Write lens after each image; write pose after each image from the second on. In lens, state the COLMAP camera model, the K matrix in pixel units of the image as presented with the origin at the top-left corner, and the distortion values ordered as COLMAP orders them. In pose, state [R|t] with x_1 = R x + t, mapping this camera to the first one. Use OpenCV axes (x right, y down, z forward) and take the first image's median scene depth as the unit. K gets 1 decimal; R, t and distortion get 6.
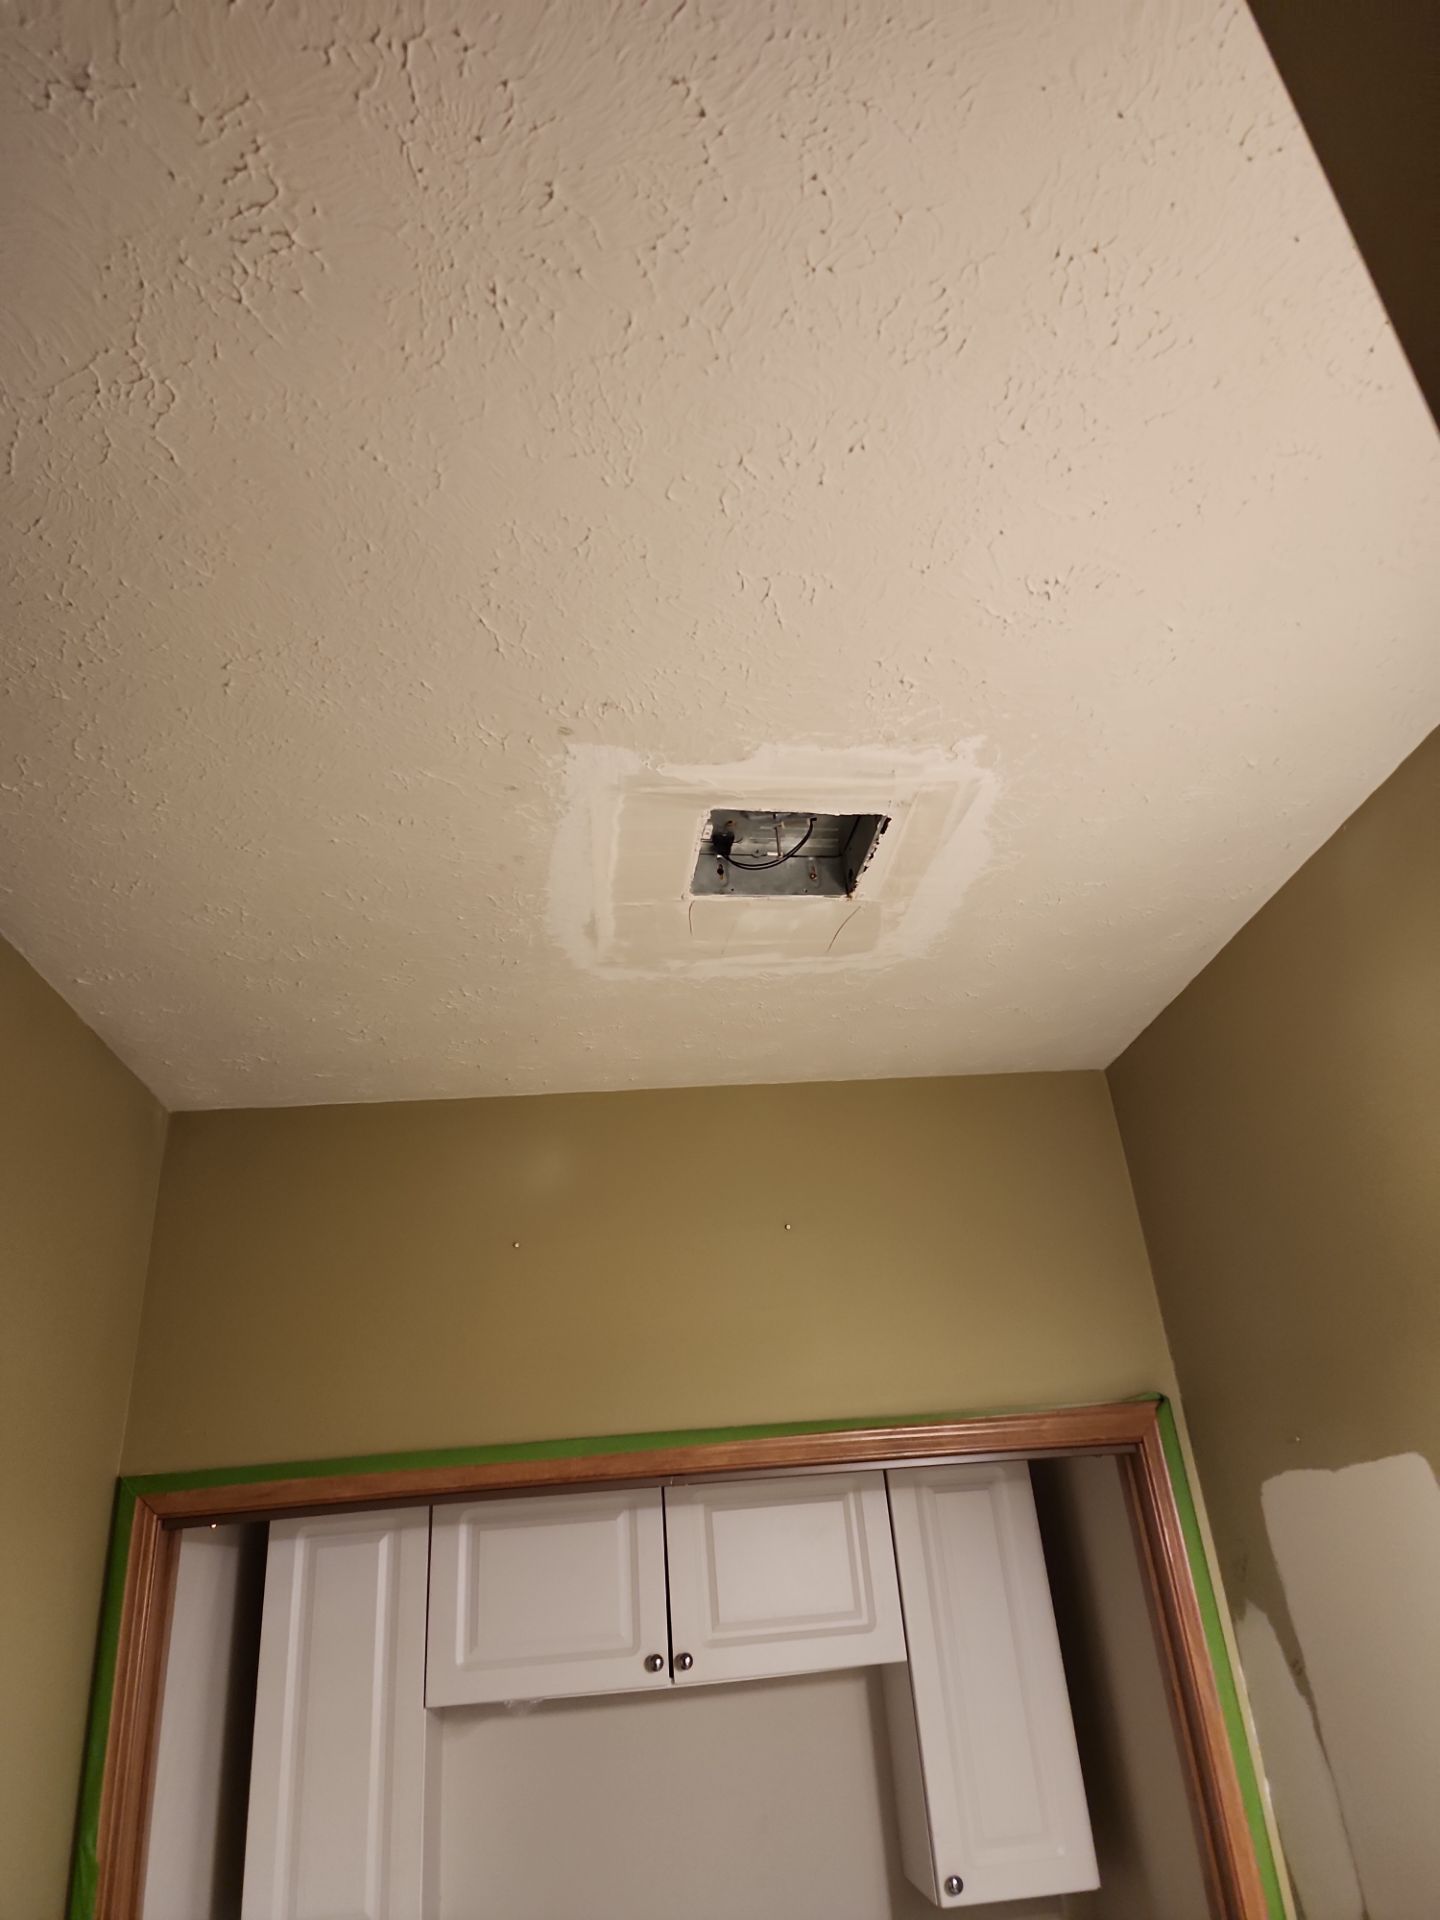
lens RADIAL K [[1285.2, 0, 743.8], [0, 1285.2, 928.4], [0, 0, 1]] dist [0.056457, -0.055839]
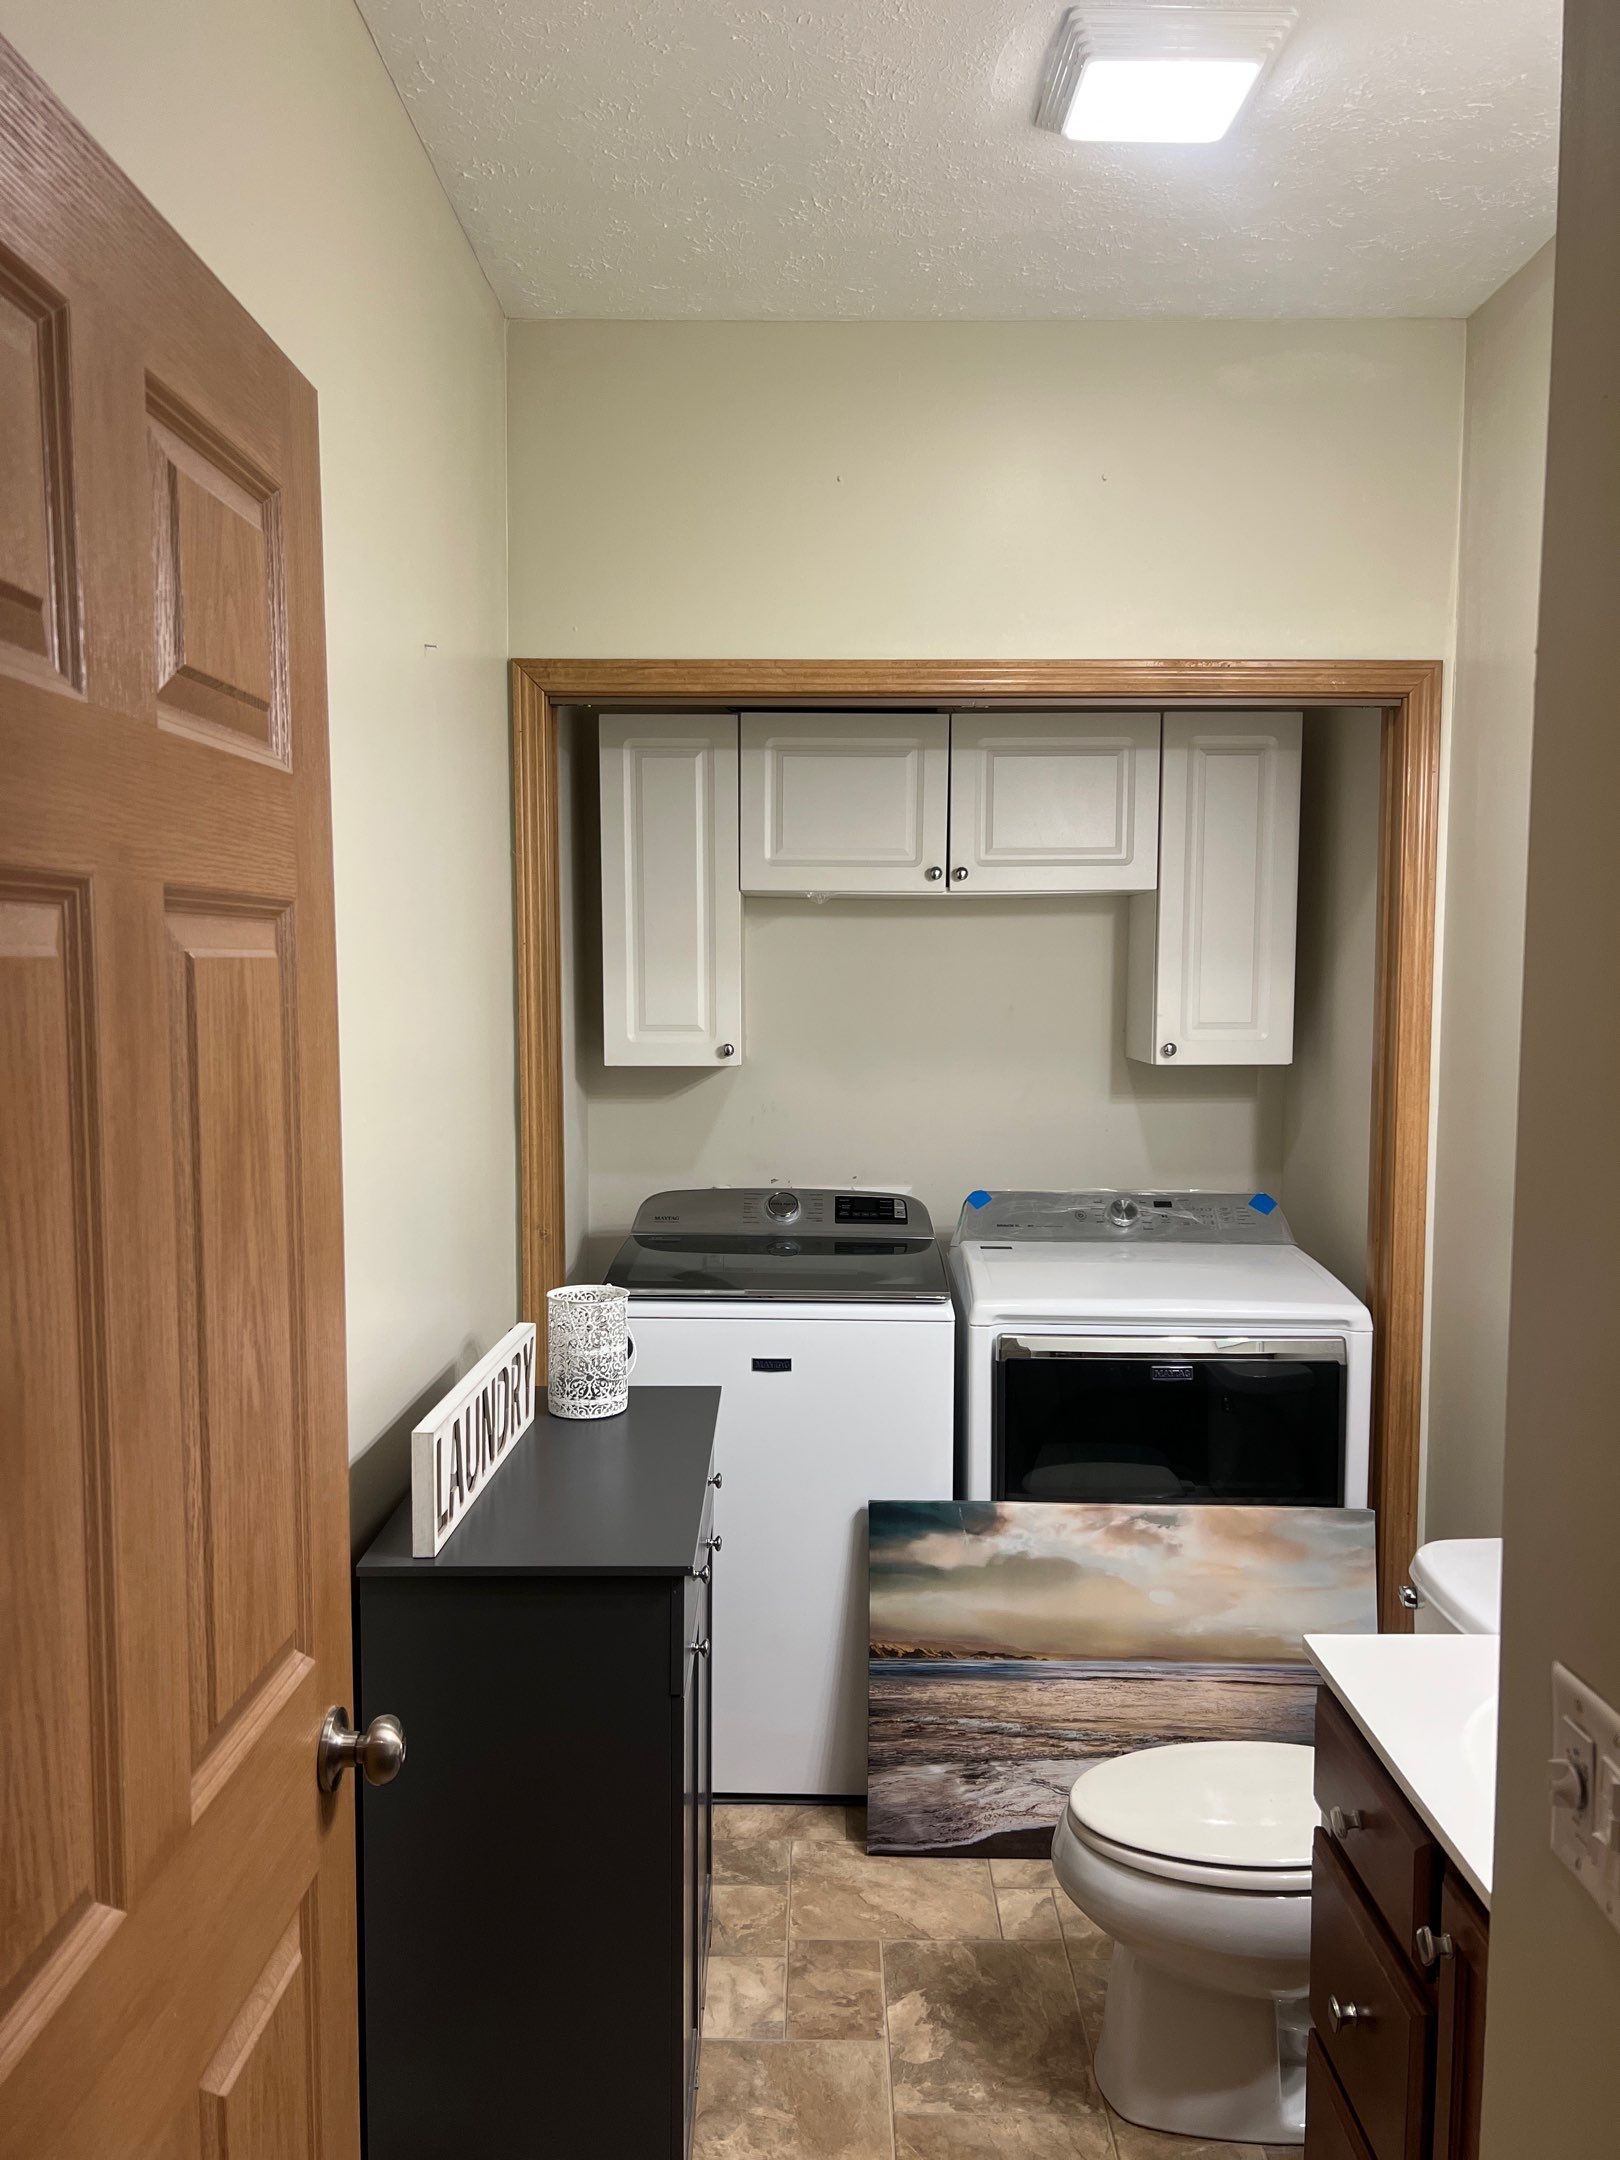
lens RADIAL K [[1690.5, 0, 787.1], [0, 1690.5, 1127.4], [0, 0, 1]] dist [0.059634, -0.046599]
pose [[0.991088, 0.094096, -0.094293, -0.041873], [-0.029905, 0.846941, 0.530846, -0.045248], [0.129811, -0.523295, 0.842206, -0.478482]]
